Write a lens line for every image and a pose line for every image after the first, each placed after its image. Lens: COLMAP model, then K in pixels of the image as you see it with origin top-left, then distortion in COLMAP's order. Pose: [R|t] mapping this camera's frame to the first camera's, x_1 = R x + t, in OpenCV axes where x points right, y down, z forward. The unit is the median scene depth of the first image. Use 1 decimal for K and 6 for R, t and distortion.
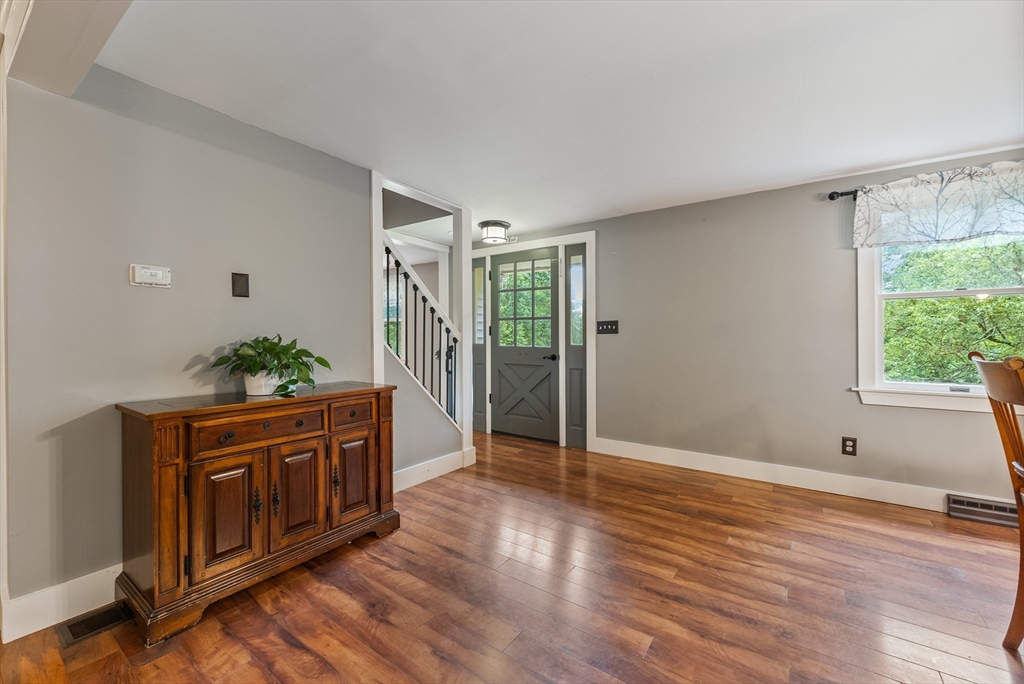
lens RADIAL K [[417.2, 0, 497.5], [0, 417.2, 340.3], [0, 0, 1]] dist [0.000831, 0.000020]
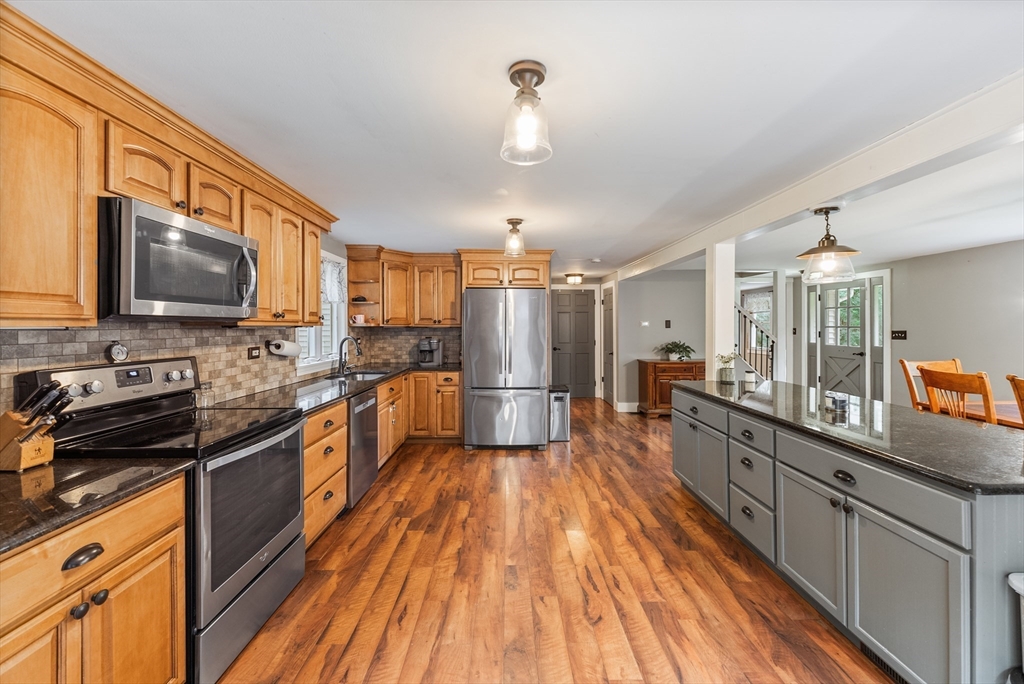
lens RADIAL K [[385.4, 0, 521.1], [0, 385.4, 327.5], [0, 0, 1]] dist [0.000533, -0.000020]
pose [[0.607631, -0.003816, -0.794210, 0.803209], [0.001348, 0.999992, -0.003773, -0.081764], [0.794219, 0.001222, 0.607631, -1.295621]]
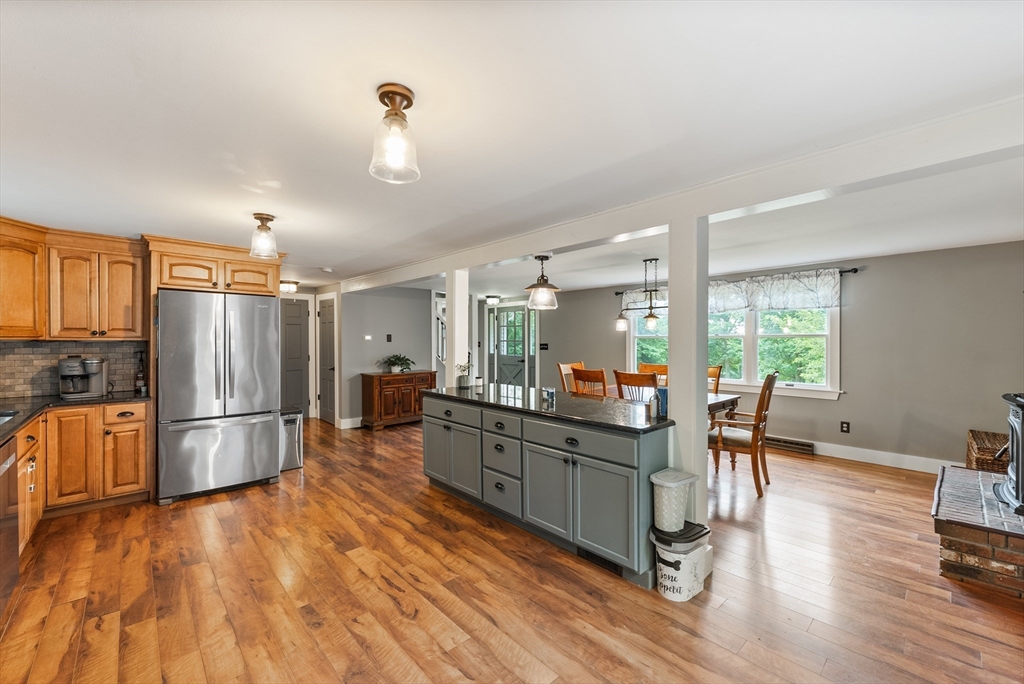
lens RADIAL K [[397.5, 0, 484.2], [0, 397.5, 341.6], [0, 0, 1]] dist [0.000971, 0.000053]
pose [[0.972457, -0.003999, -0.233047, 0.656807], [0.003769, 0.999992, -0.001432, -0.082408], [0.233051, 0.000514, 0.972464, -1.467907]]
